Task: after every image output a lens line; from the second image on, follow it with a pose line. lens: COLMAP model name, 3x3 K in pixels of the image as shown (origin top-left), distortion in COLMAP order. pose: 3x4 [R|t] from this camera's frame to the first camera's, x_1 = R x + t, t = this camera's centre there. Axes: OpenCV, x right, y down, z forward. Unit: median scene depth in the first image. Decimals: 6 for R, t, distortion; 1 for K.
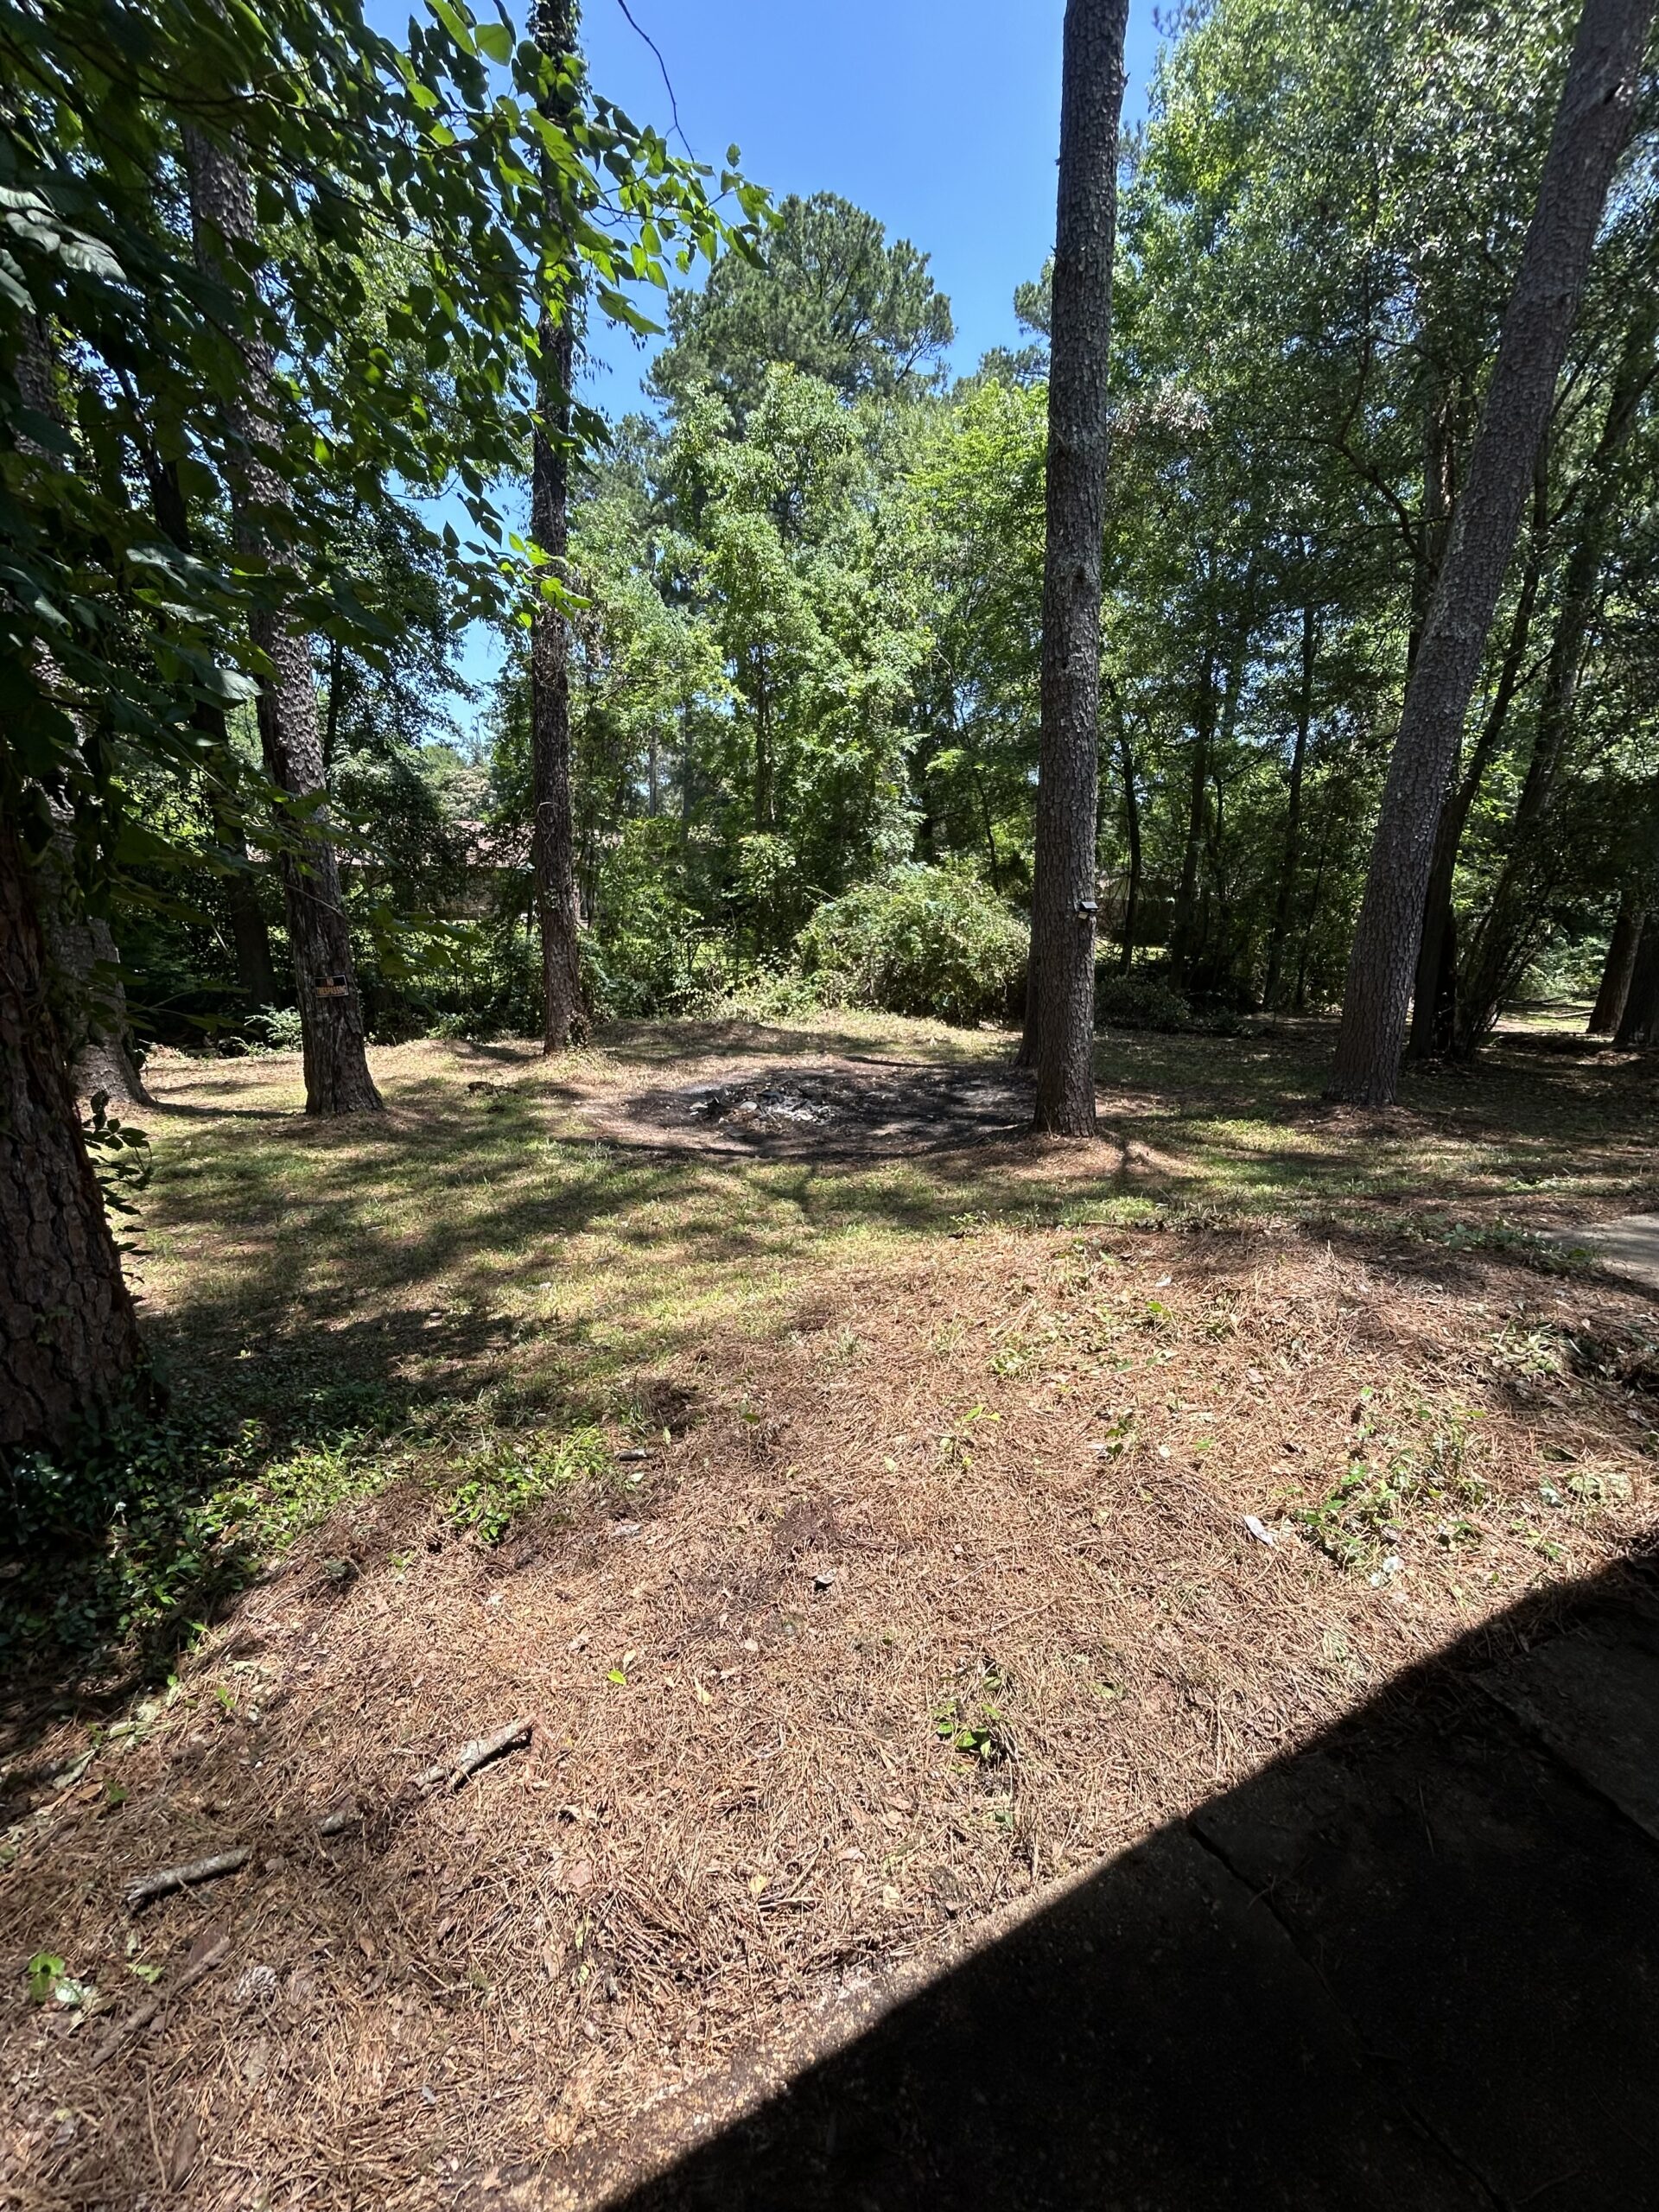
lens RADIAL K [[892.5, 0, 833.4], [0, 892.5, 1105.2], [0, 0, 1]] dist [-0.001990, 0.001476]
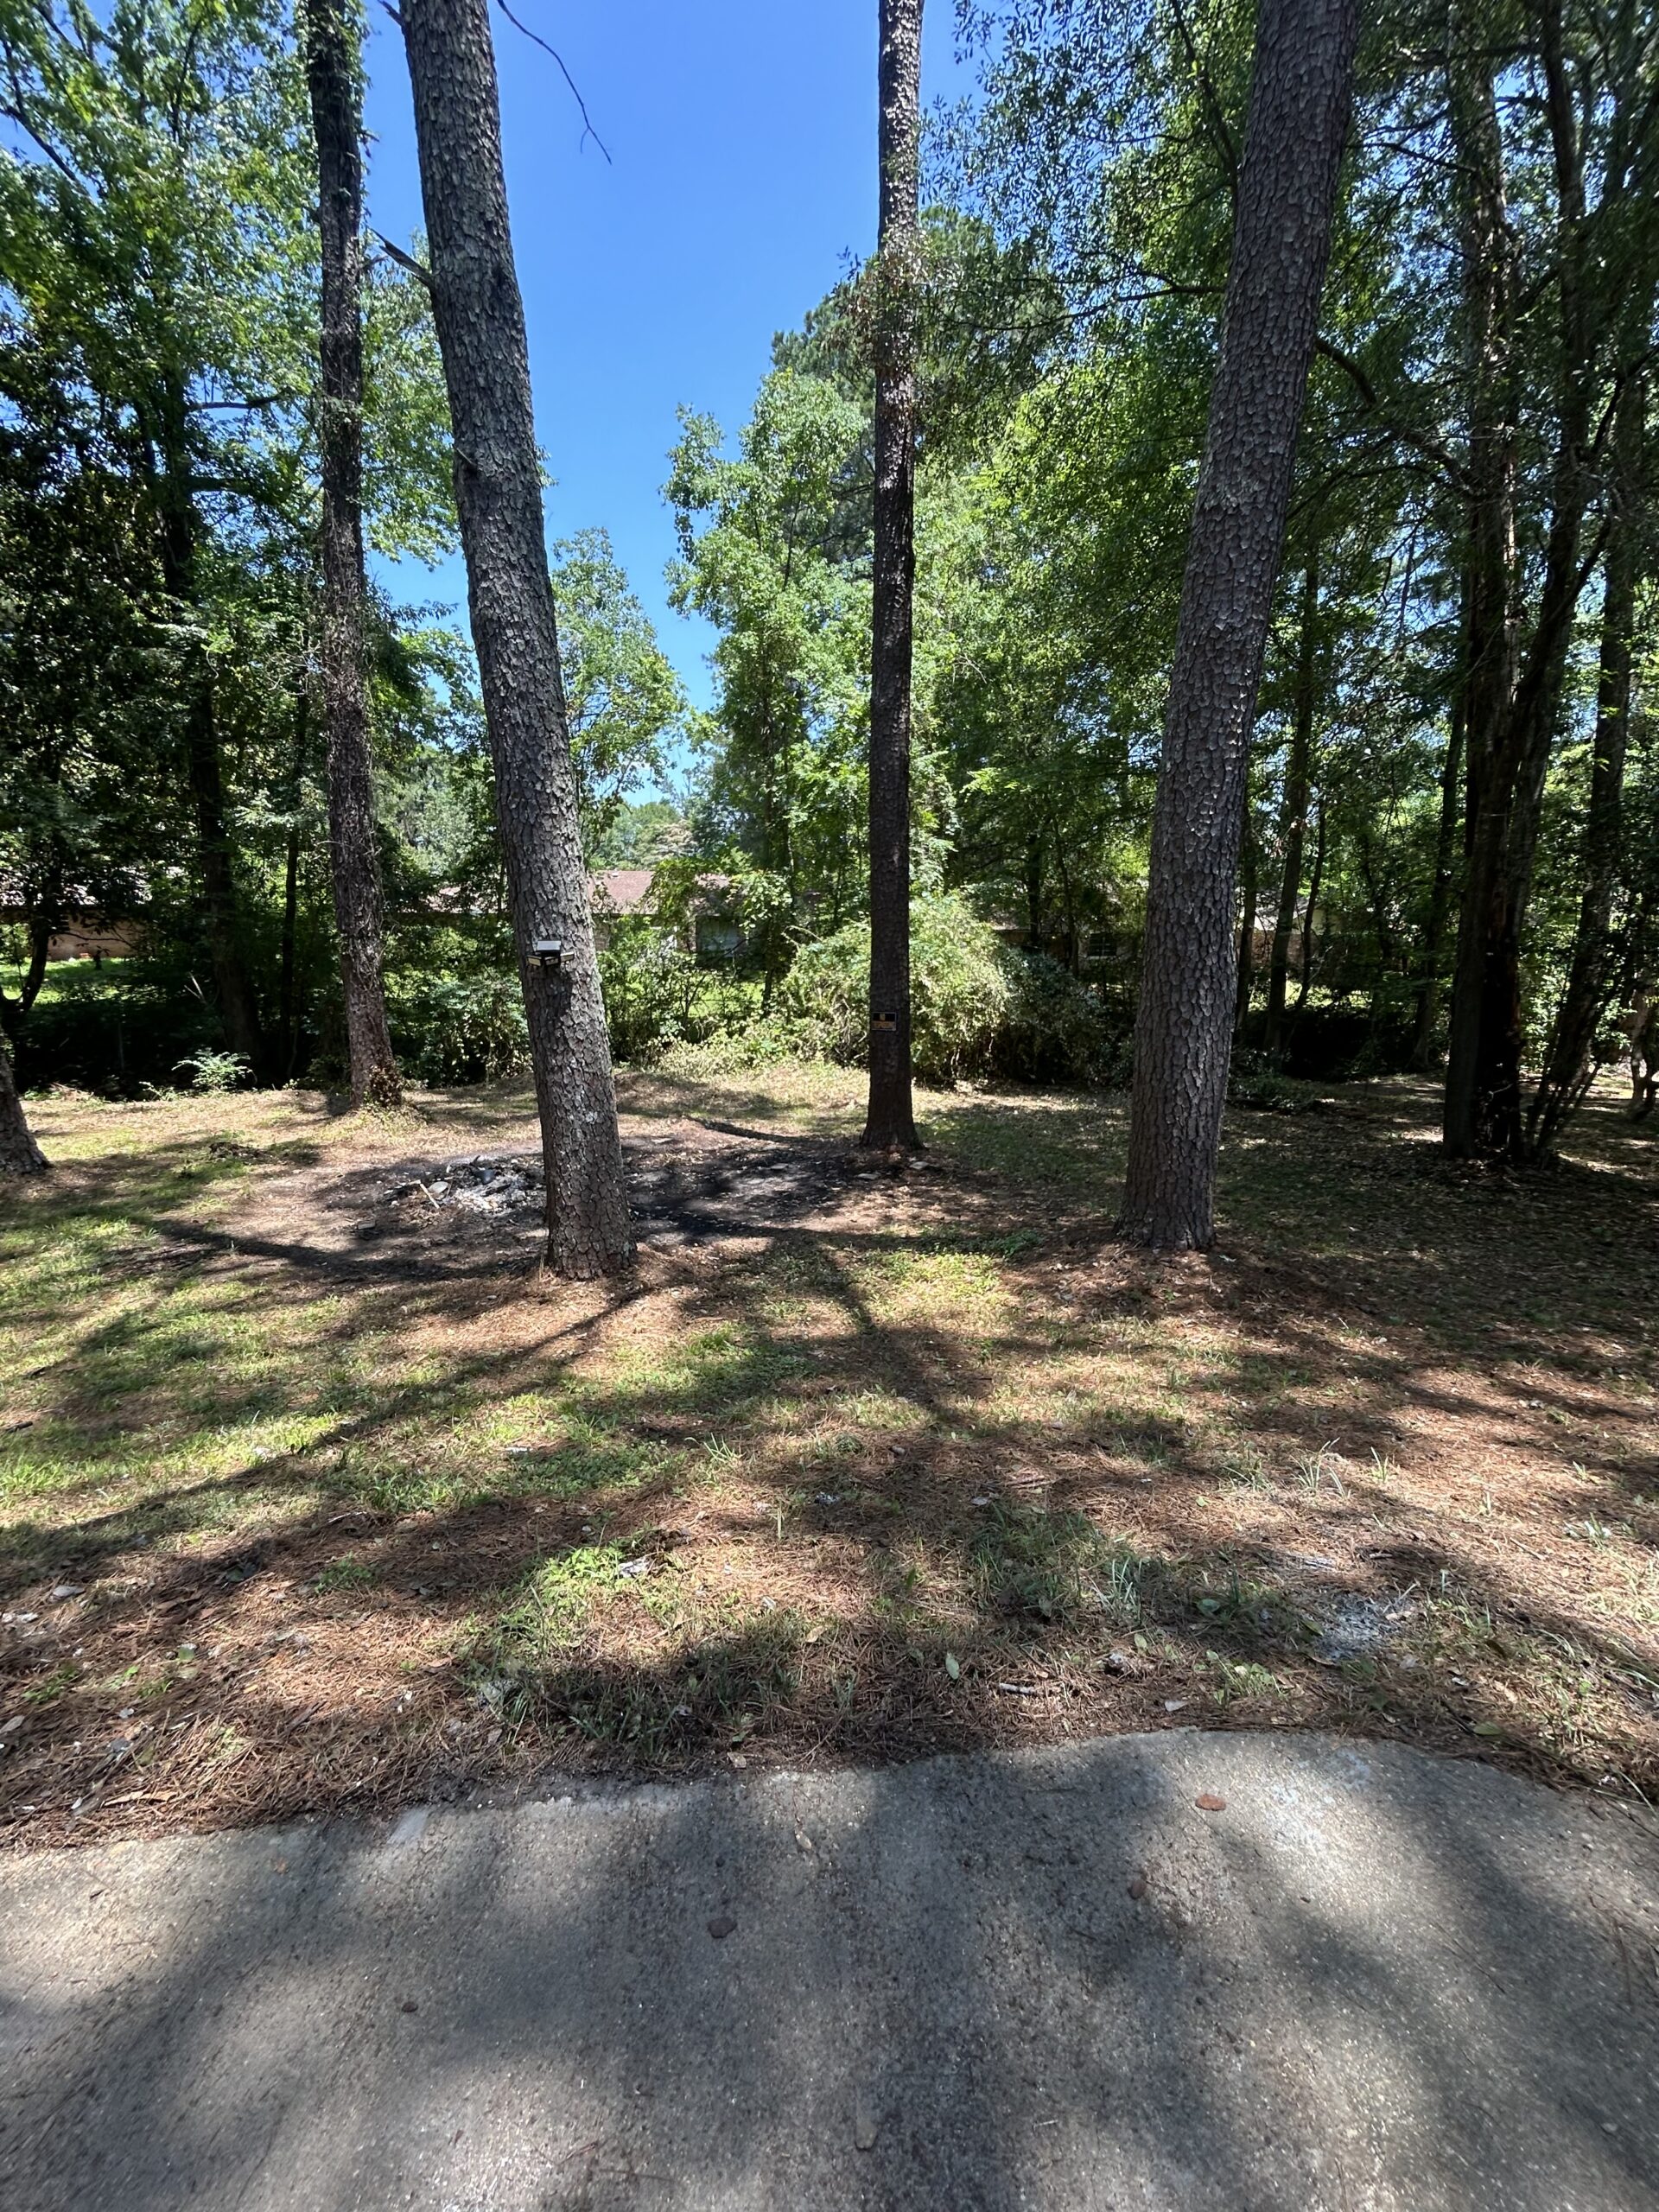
lens RADIAL K [[892.5, 0, 827.3], [0, 892.5, 1107.7], [0, 0, 1]] dist [-0.001990, 0.001476]
pose [[0.964945, 0.034225, -0.260209, 0.251598], [-0.044770, 0.998394, -0.034707, -0.032372], [0.258604, 0.045140, 0.964928, 0.148265]]
